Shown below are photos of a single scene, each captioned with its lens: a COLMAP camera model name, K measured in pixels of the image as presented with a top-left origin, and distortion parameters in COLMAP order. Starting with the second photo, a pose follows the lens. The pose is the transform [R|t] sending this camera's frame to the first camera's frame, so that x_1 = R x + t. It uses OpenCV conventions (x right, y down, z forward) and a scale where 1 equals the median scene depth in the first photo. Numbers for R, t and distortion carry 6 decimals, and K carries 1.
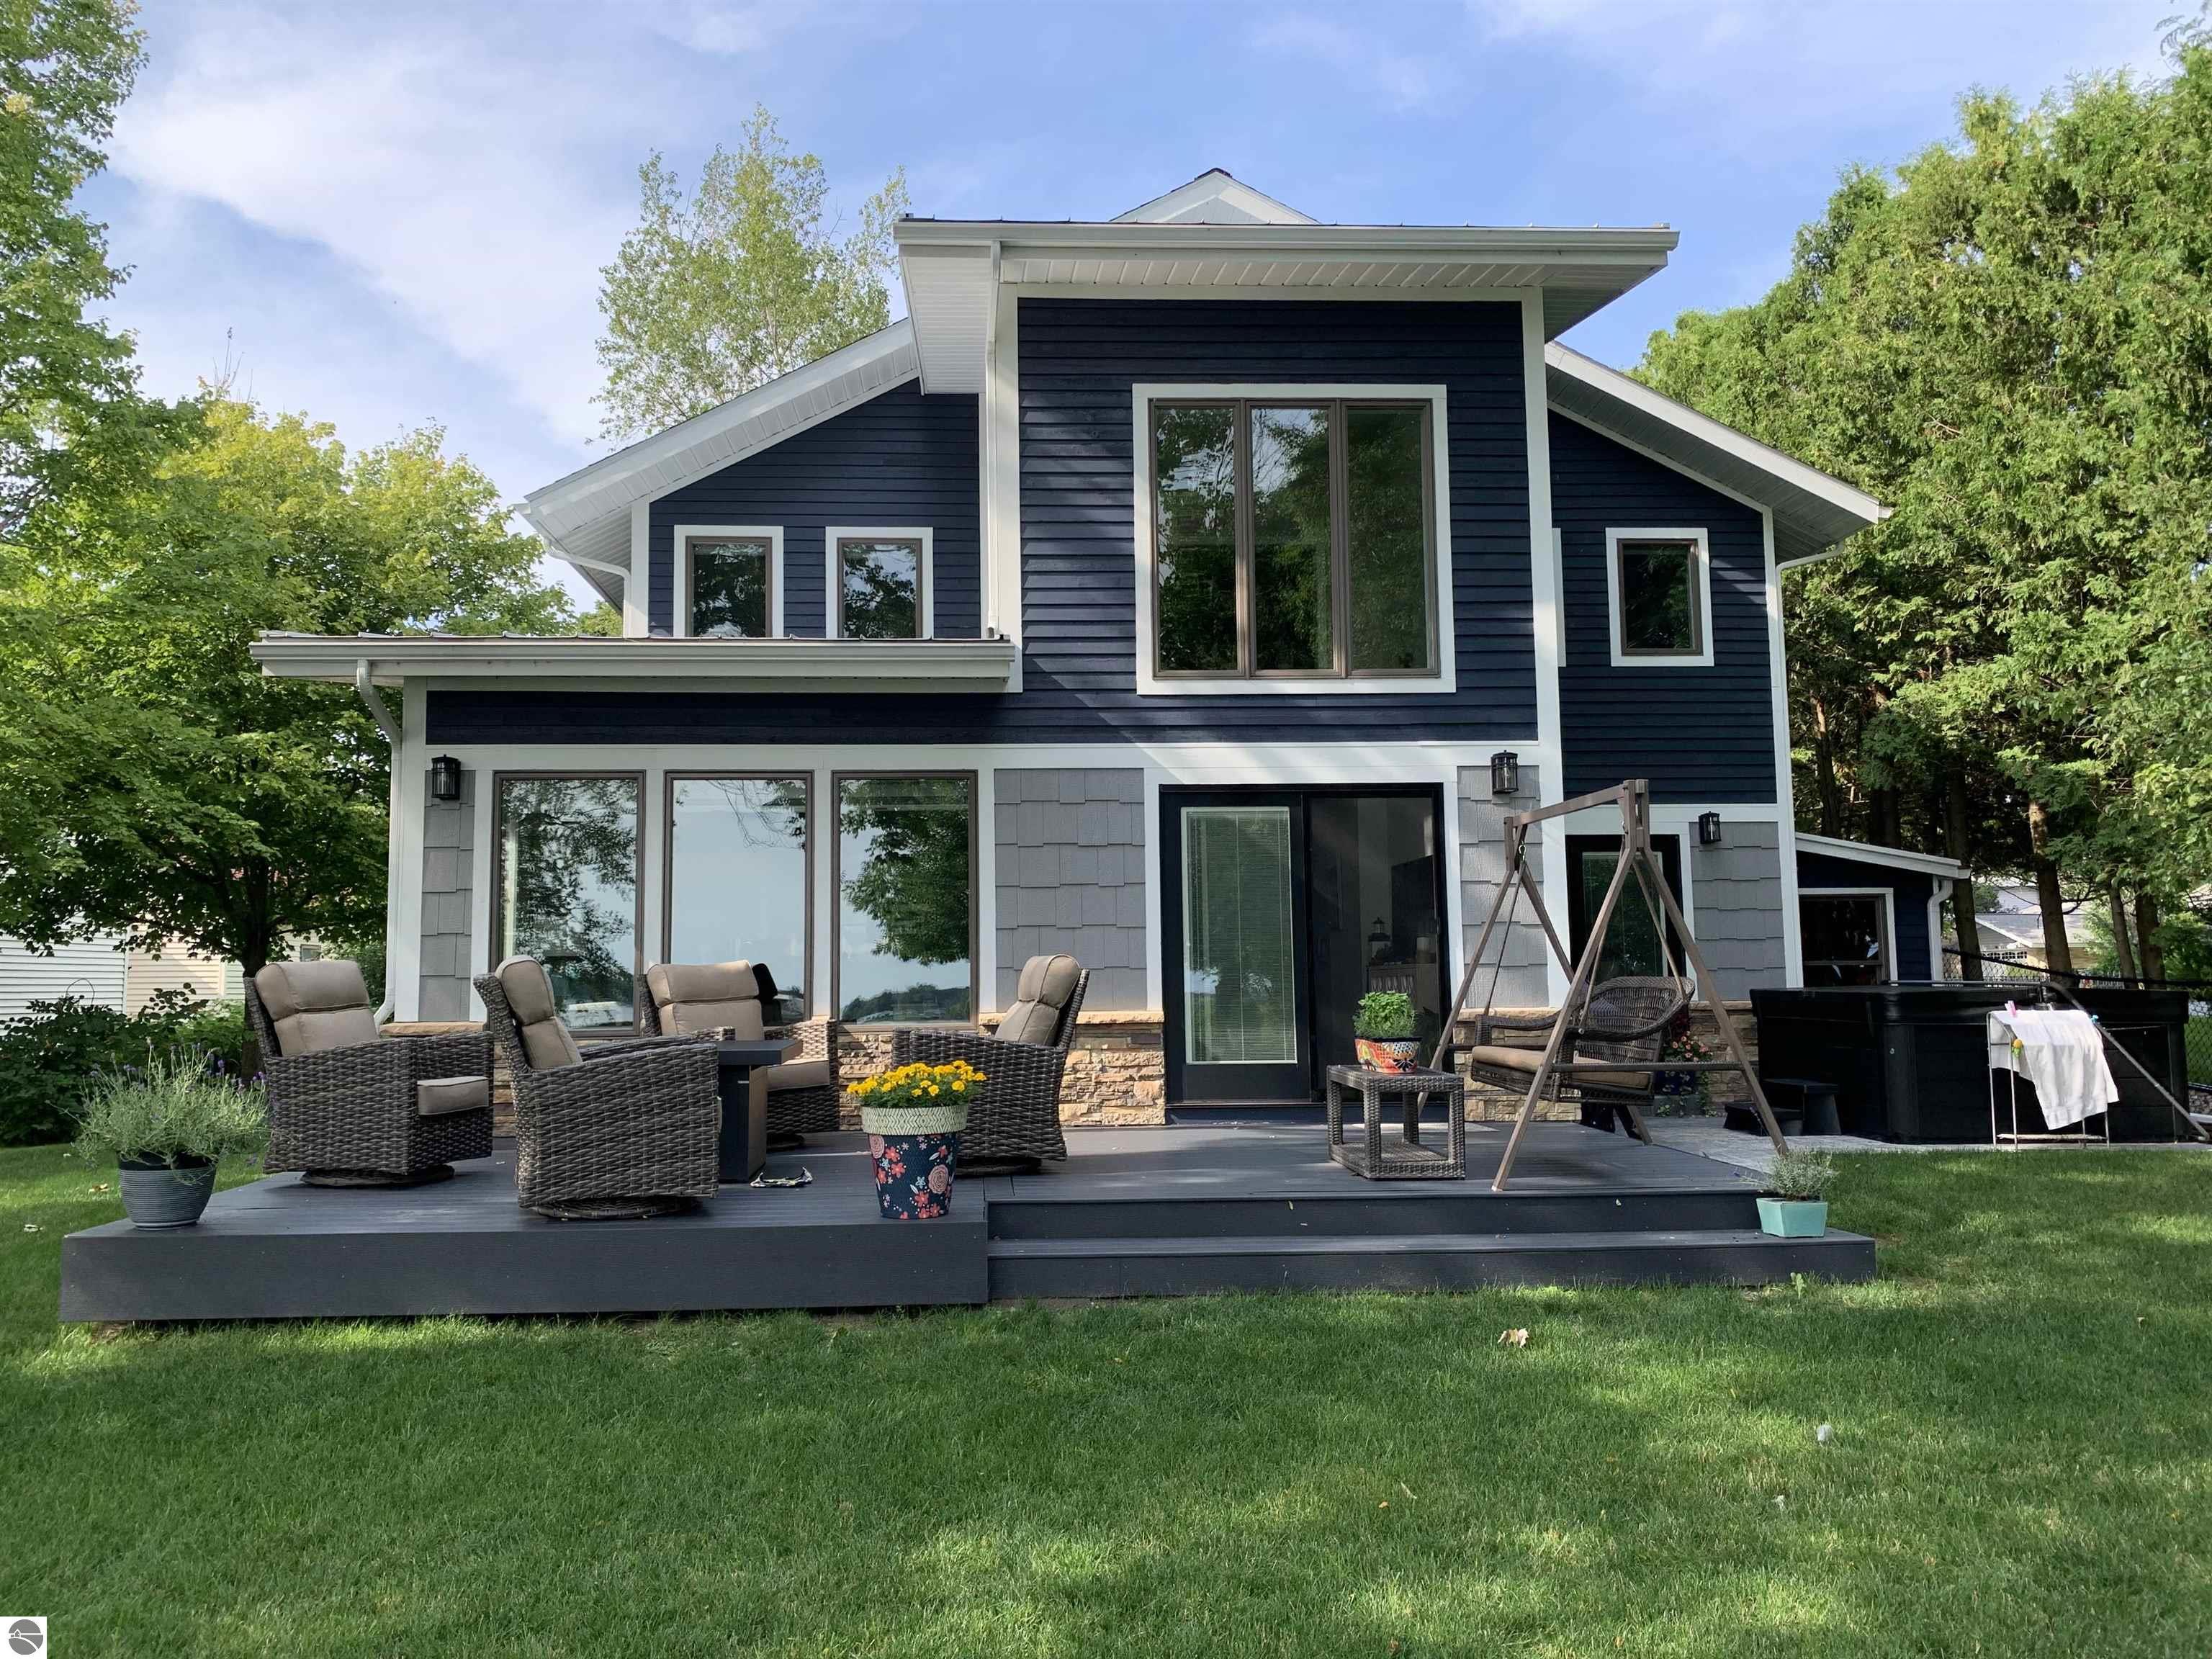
lens RADIAL K [[1662.9, 0, 1074.4], [0, 1662.9, 770.7], [0, 0, 1]] dist [0.005872, -0.003685]
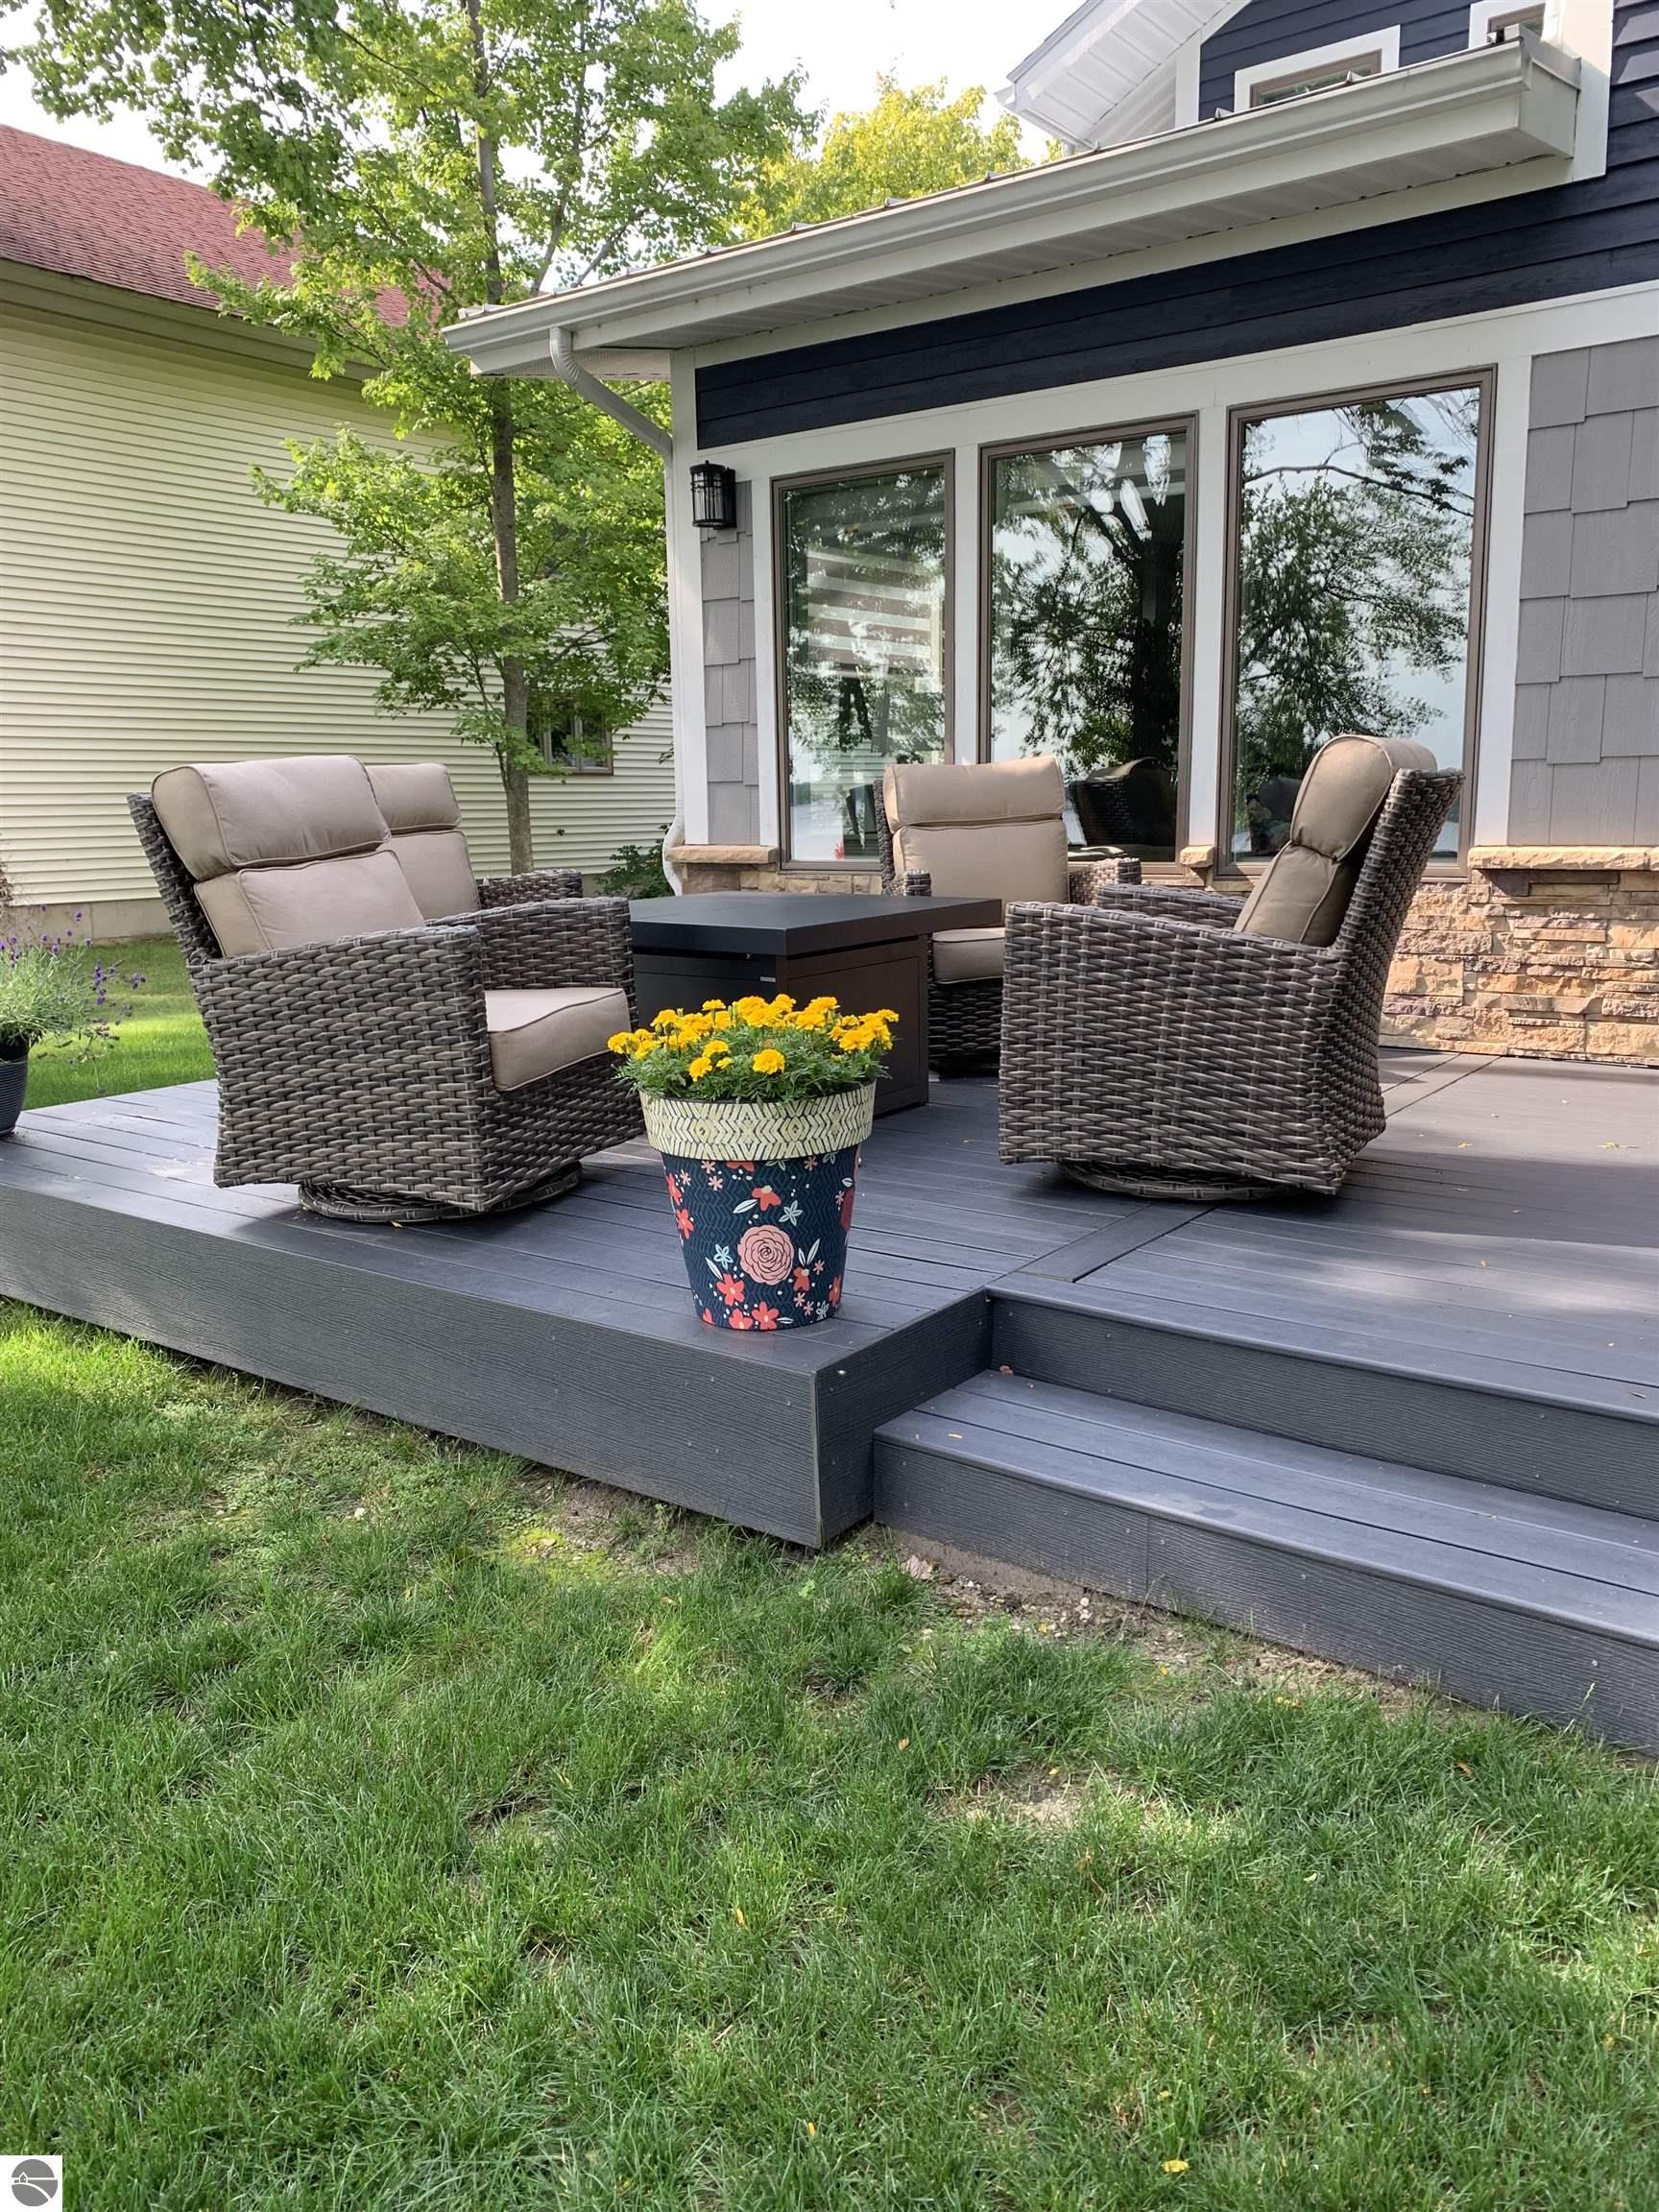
lens RADIAL K [[1662.9, 0, 831.1], [0, 1662.9, 1095.1], [0, 0, 1]] dist [0.005872, -0.003685]
pose [[0.768525, 0.114344, -0.629519, 0.127411], [0.090297, 0.954670, 0.283640, 0.048434], [0.633416, -0.274829, 0.723363, 0.427228]]
